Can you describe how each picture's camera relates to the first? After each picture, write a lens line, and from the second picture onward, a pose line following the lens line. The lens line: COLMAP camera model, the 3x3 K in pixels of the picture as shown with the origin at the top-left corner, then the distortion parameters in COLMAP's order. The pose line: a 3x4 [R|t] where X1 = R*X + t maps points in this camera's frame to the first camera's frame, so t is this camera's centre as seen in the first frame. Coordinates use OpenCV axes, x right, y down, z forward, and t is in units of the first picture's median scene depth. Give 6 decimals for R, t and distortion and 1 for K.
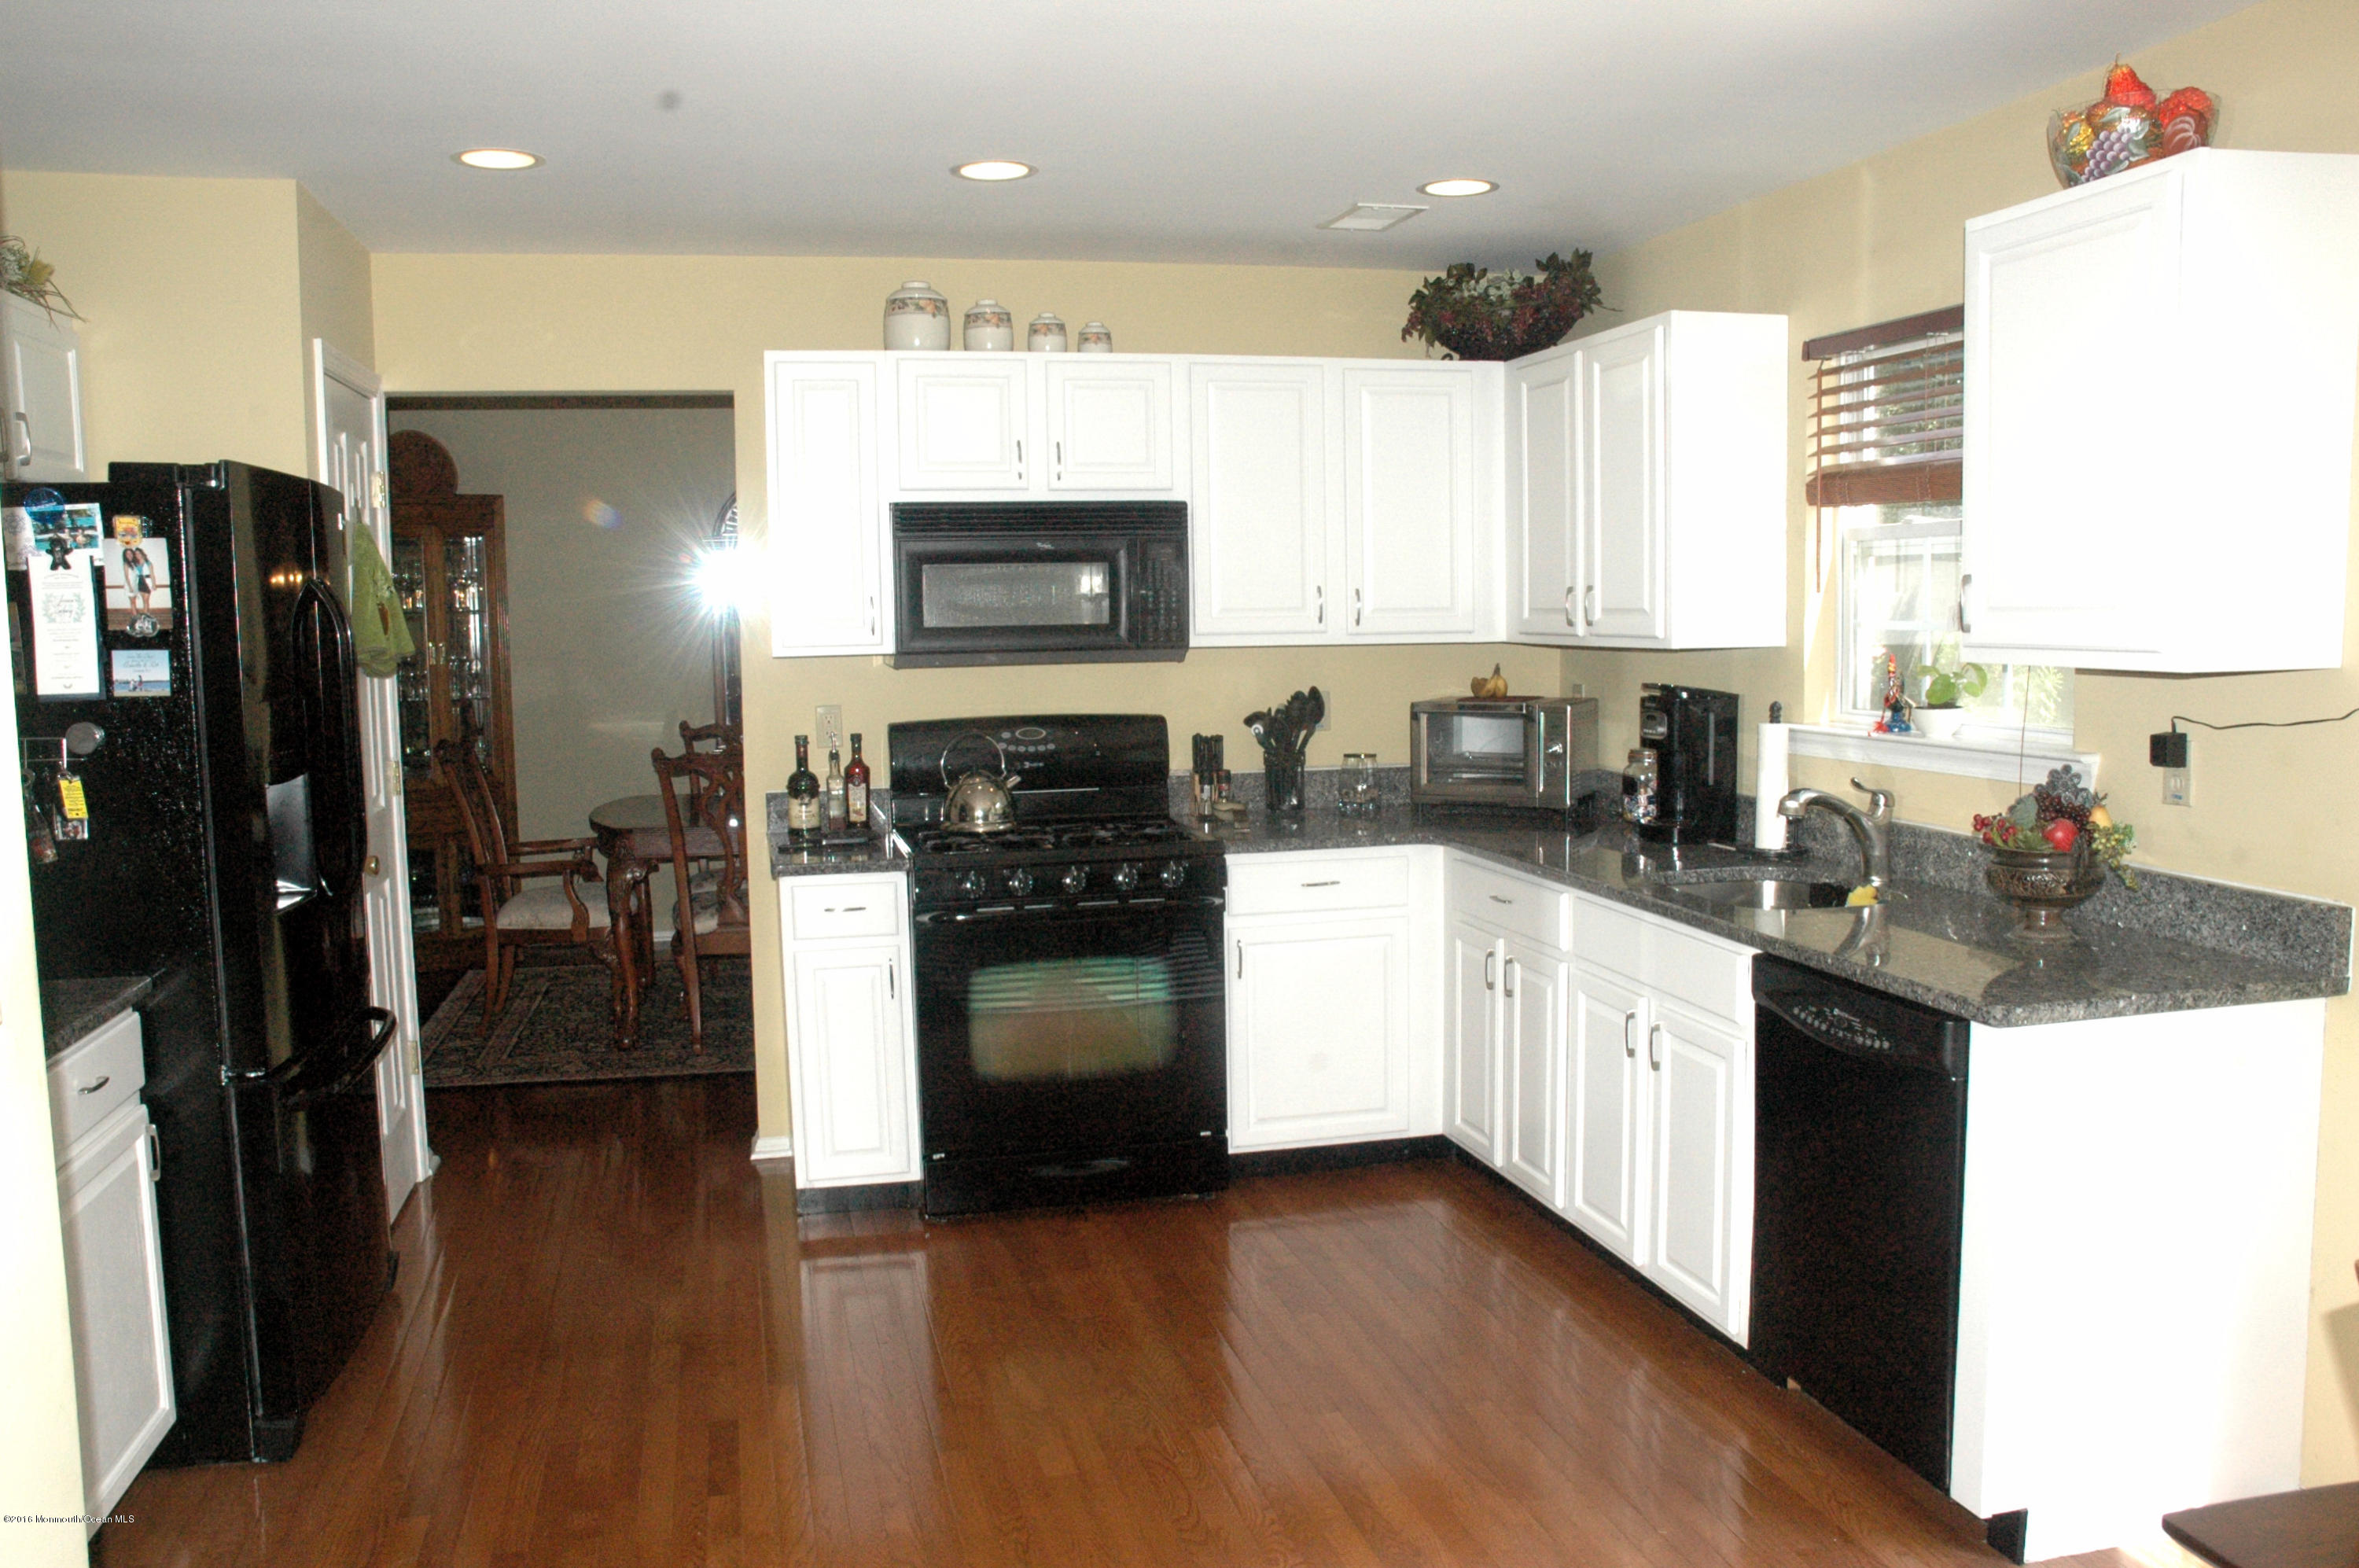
lens RADIAL K [[1851.5, 0, 1186.2], [0, 1851.5, 778.3], [0, 0, 1]] dist [-0.121337, 0.057902]
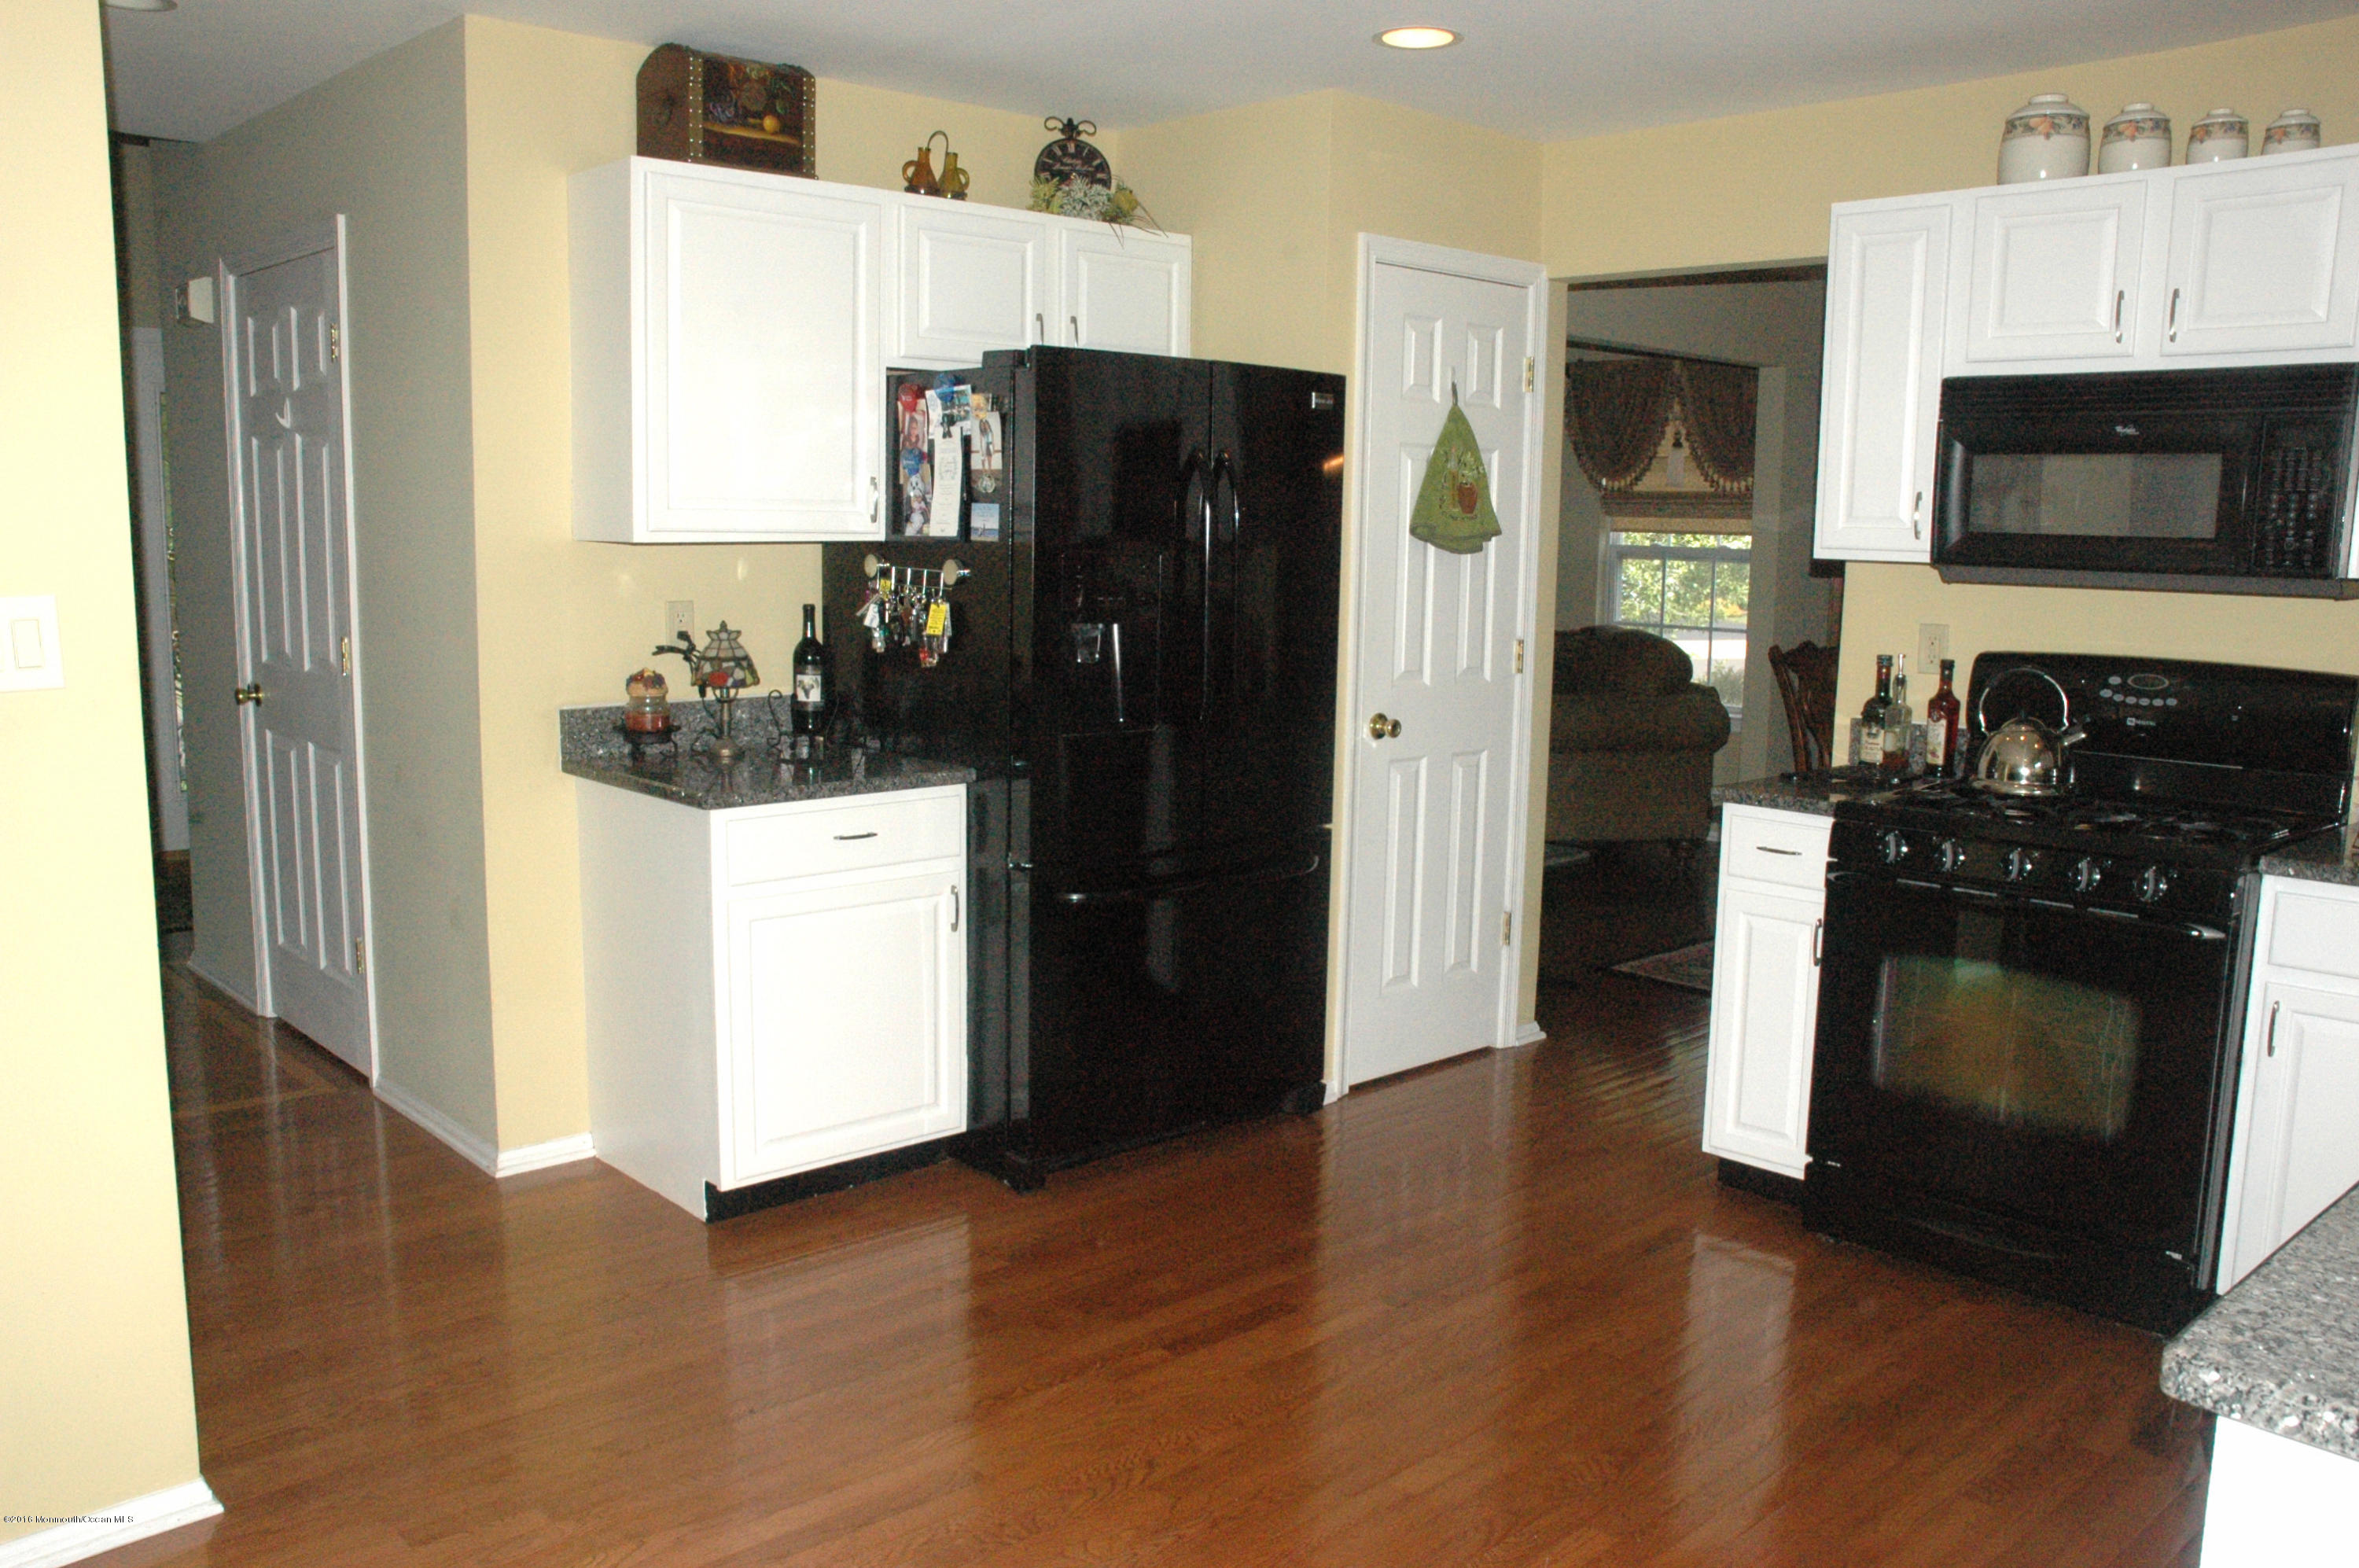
lens RADIAL K [[1851.5, 0, 1181.3], [0, 1851.5, 800.0], [0, 0, 1]] dist [-0.121337, 0.057902]
pose [[0.495633, 0.154150, -0.854743, 0.401543], [-0.107097, 0.987460, 0.115983, -0.021536], [0.861904, 0.034056, 0.505927, 0.323688]]
